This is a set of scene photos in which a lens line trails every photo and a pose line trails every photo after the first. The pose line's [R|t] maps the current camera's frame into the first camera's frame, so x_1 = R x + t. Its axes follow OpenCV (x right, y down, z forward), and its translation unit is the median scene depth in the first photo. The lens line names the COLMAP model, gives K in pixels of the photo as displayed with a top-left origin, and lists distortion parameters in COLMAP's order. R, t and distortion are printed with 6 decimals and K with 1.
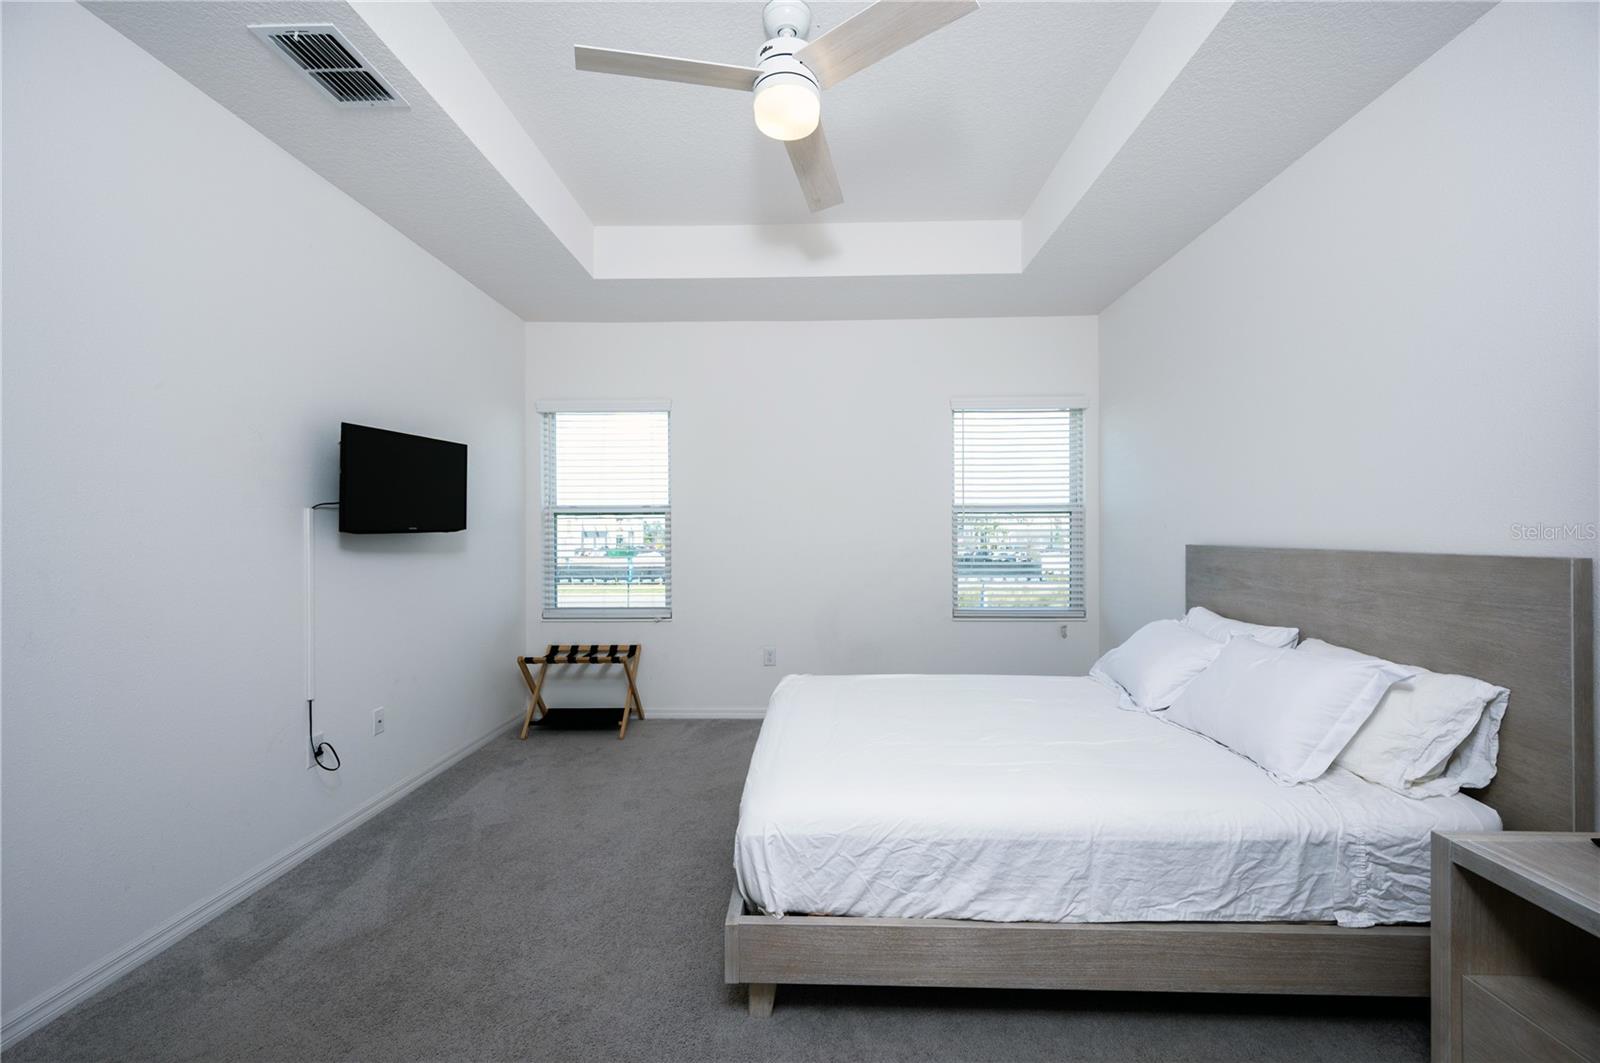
lens RADIAL K [[636.0, 0, 796.4], [0, 636.0, 534.5], [0, 0, 1]] dist [0.002928, -0.000095]
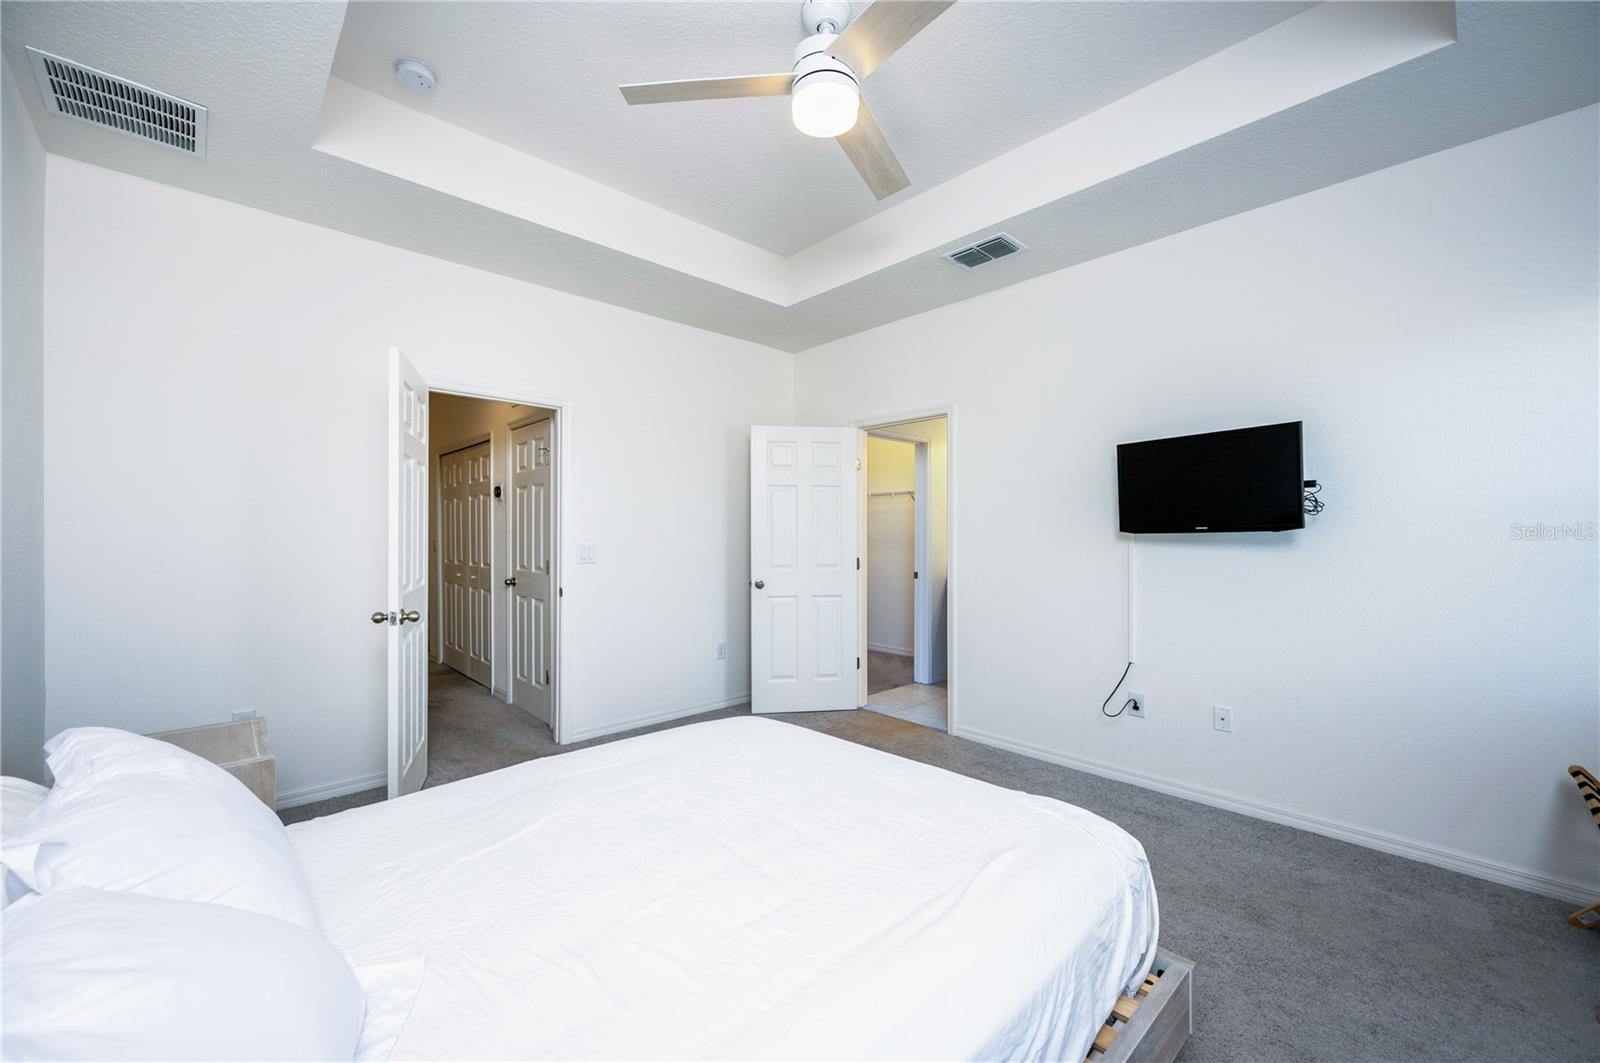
lens RADIAL K [[636.0, 0, 796.4], [0, 636.0, 534.5], [0, 0, 1]] dist [0.002928, -0.000095]
pose [[-0.696773, 0.003877, -0.717282, 0.561315], [0.000404, 0.999987, 0.005012, -0.005420], [0.717292, 0.003202, -0.696765, 1.260365]]
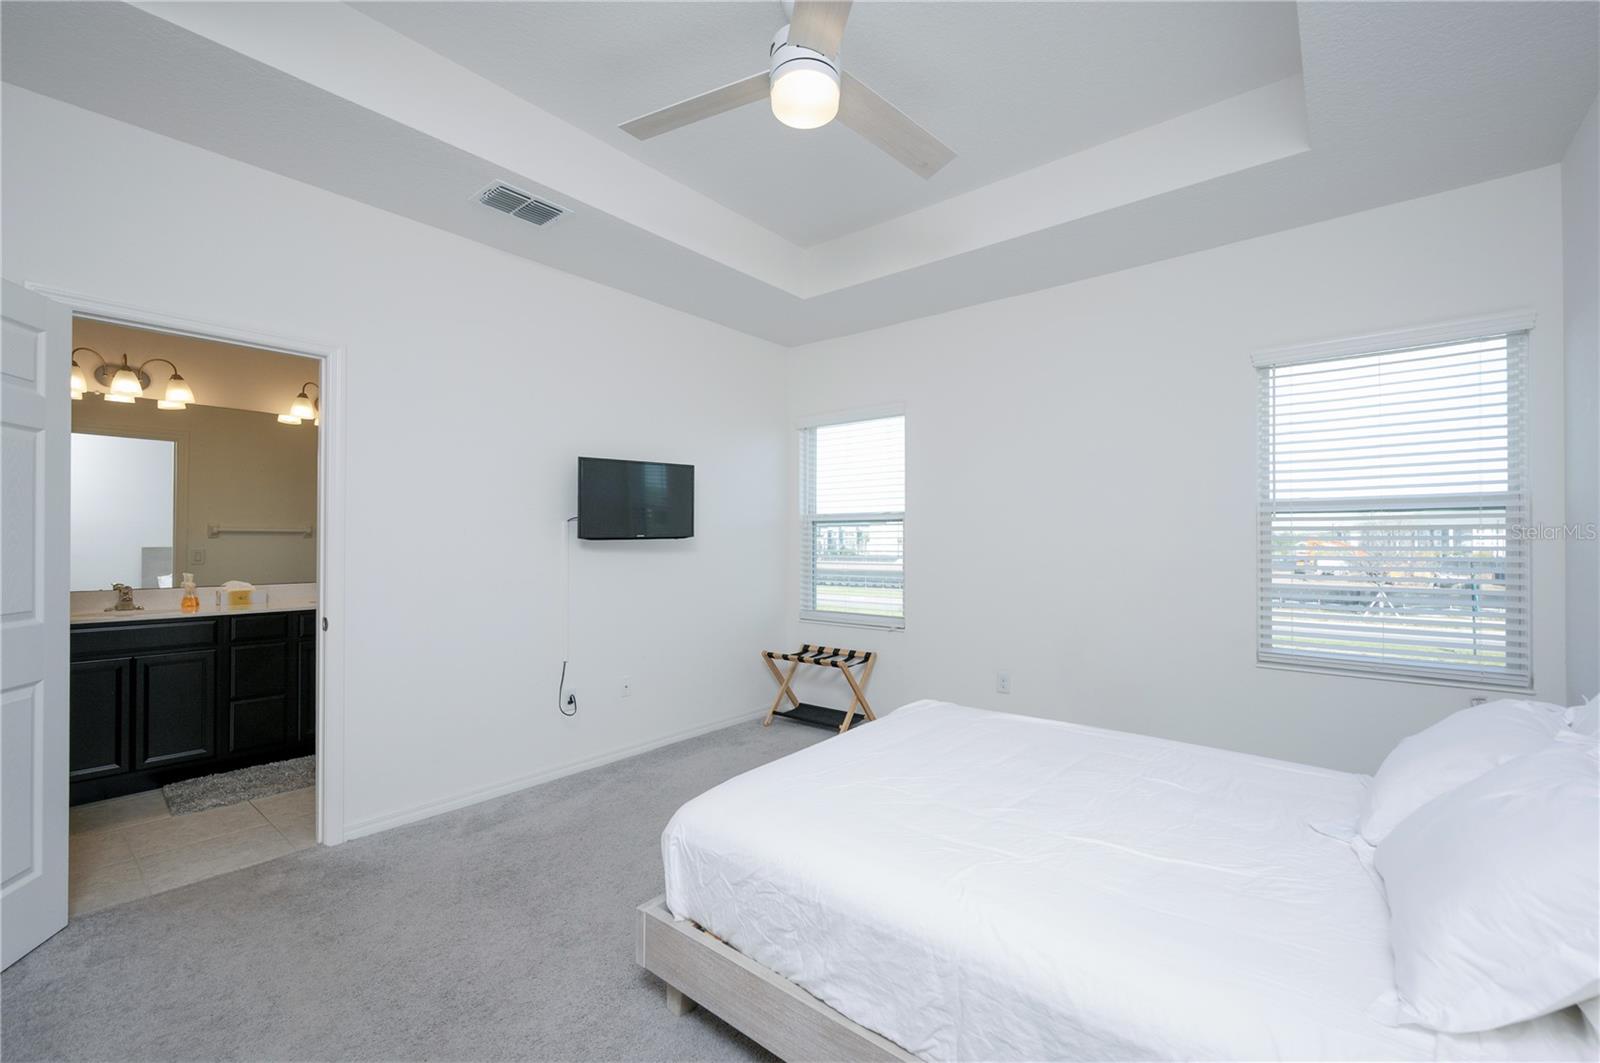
lens RADIAL K [[662.8, 0, 794.2], [0, 662.8, 537.7], [0, 0, 1]] dist [0.002703, 0.000129]
pose [[0.789099, 0.000509, -0.614266, 0.442615], [-0.003884, 0.999984, -0.004160, -0.002098], [0.614254, 0.005668, 0.789088, 0.160178]]
